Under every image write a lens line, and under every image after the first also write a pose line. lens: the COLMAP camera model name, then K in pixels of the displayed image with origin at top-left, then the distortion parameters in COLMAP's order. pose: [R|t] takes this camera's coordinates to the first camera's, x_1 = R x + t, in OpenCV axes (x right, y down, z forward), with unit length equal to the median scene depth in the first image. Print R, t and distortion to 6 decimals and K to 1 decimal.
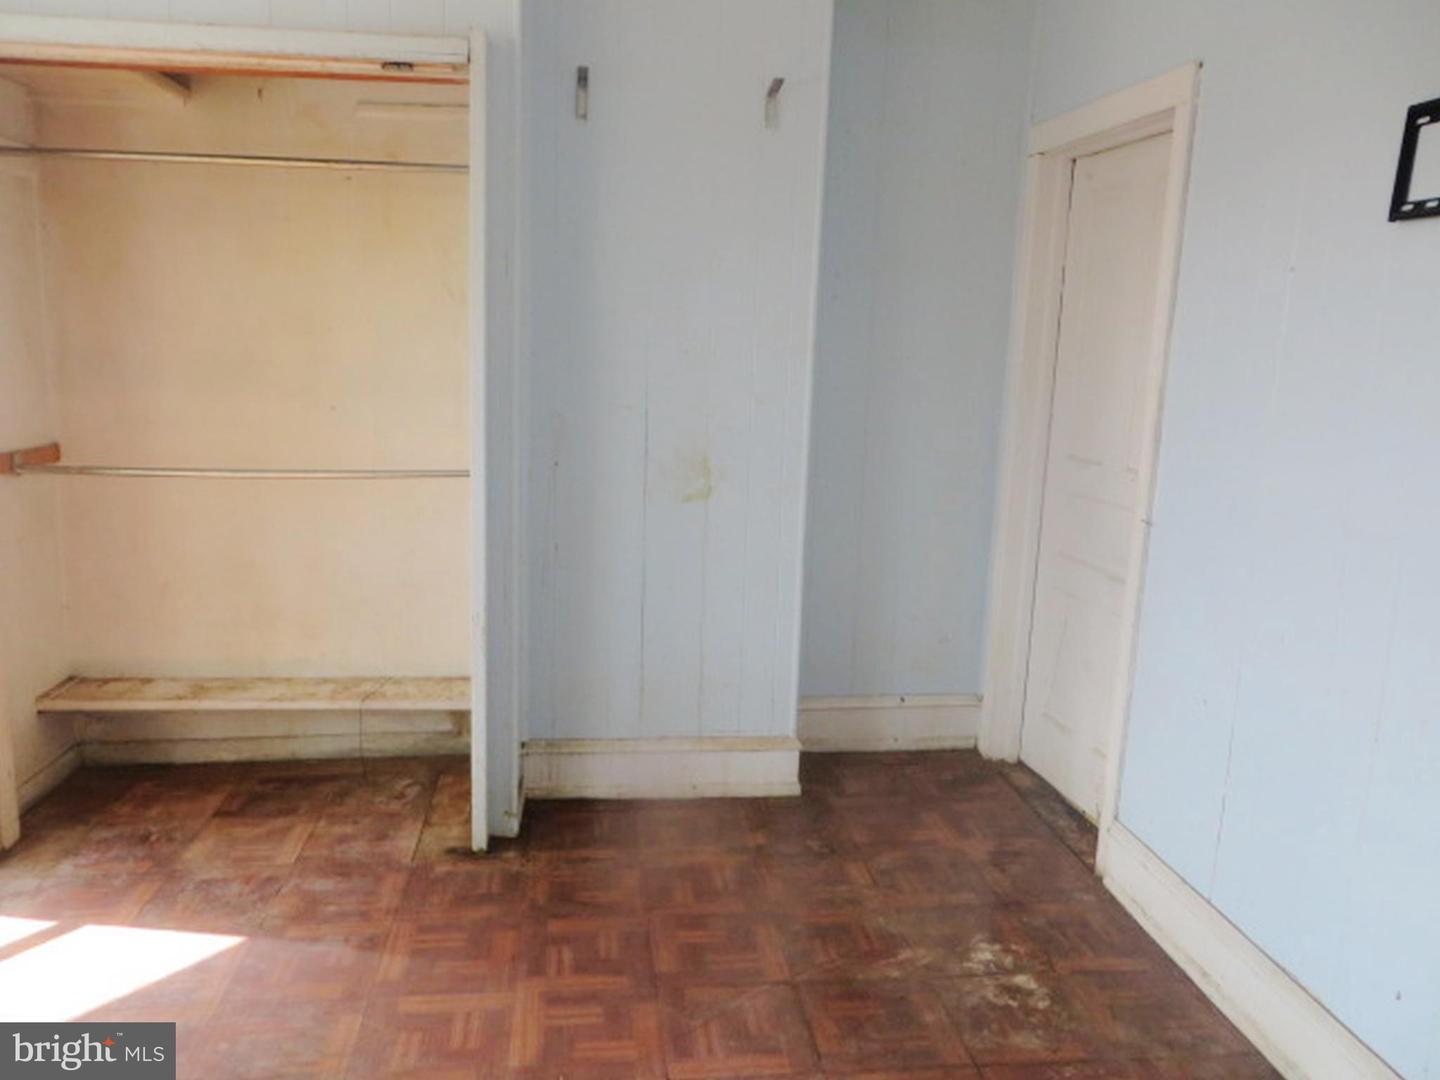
lens RADIAL K [[1073.9, 0, 720.0], [0, 1073.9, 540.0], [0, 0, 1]] dist [-0.021310, 0.002577]
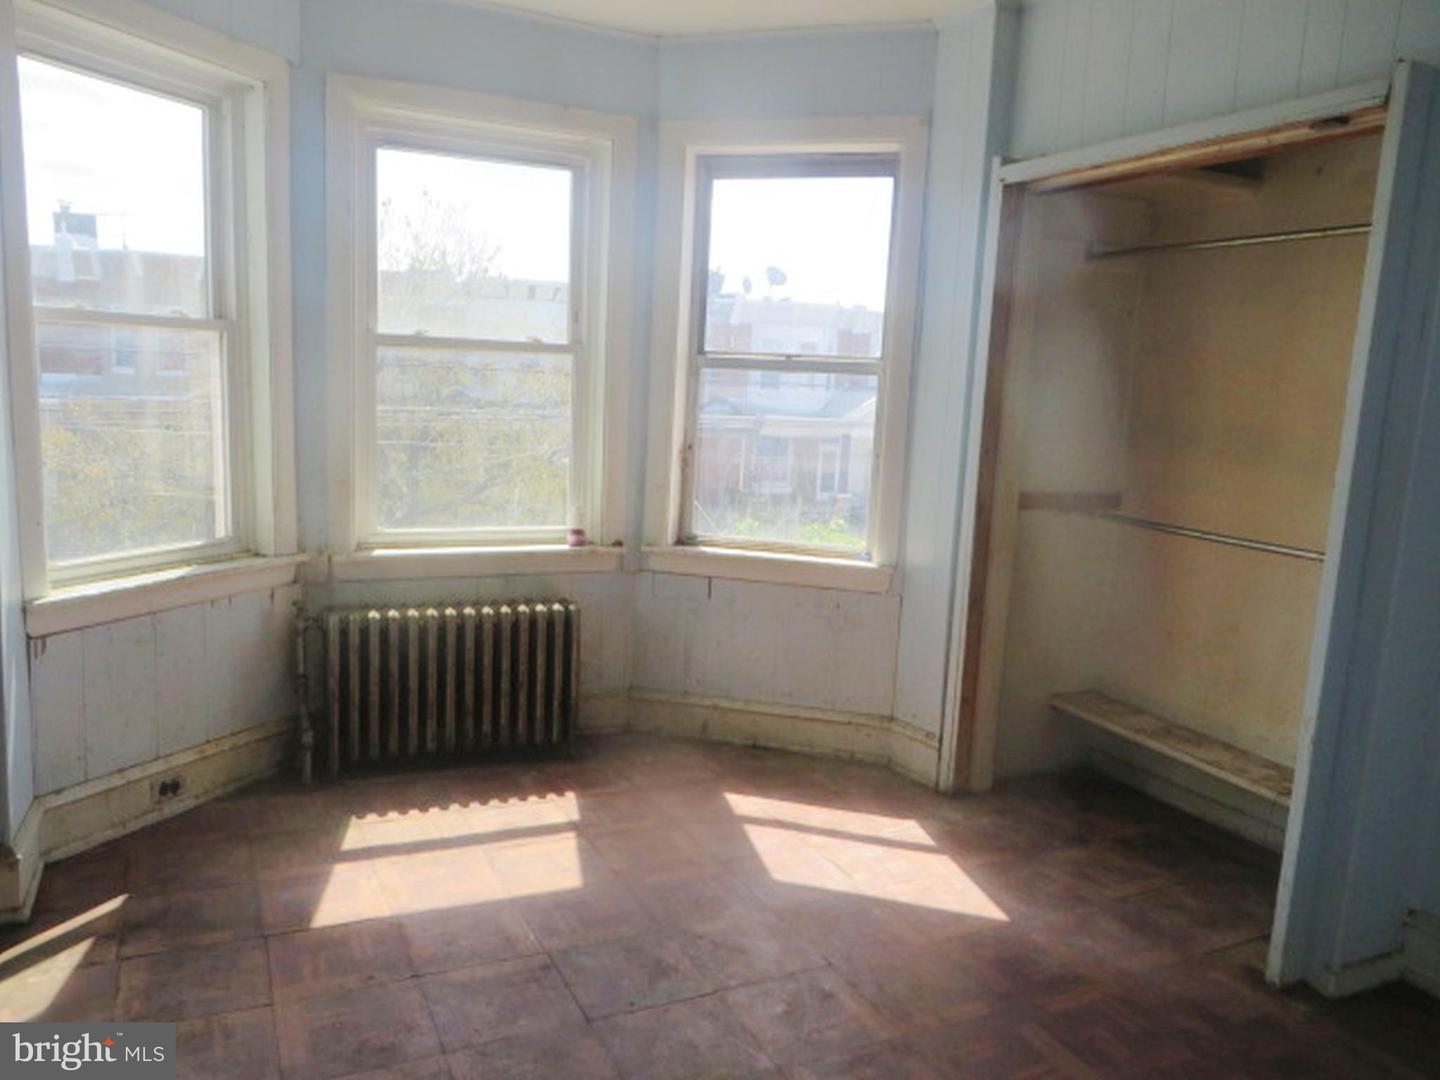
lens RADIAL K [[1073.9, 0, 720.0], [0, 1073.9, 540.0], [0, 0, 1]] dist [-0.021310, 0.002577]
pose [[0.308804, 0.128248, -0.942440, 0.419034], [-0.210449, 0.975521, 0.063793, -0.026546], [0.927551, 0.178636, 0.328234, 0.230943]]
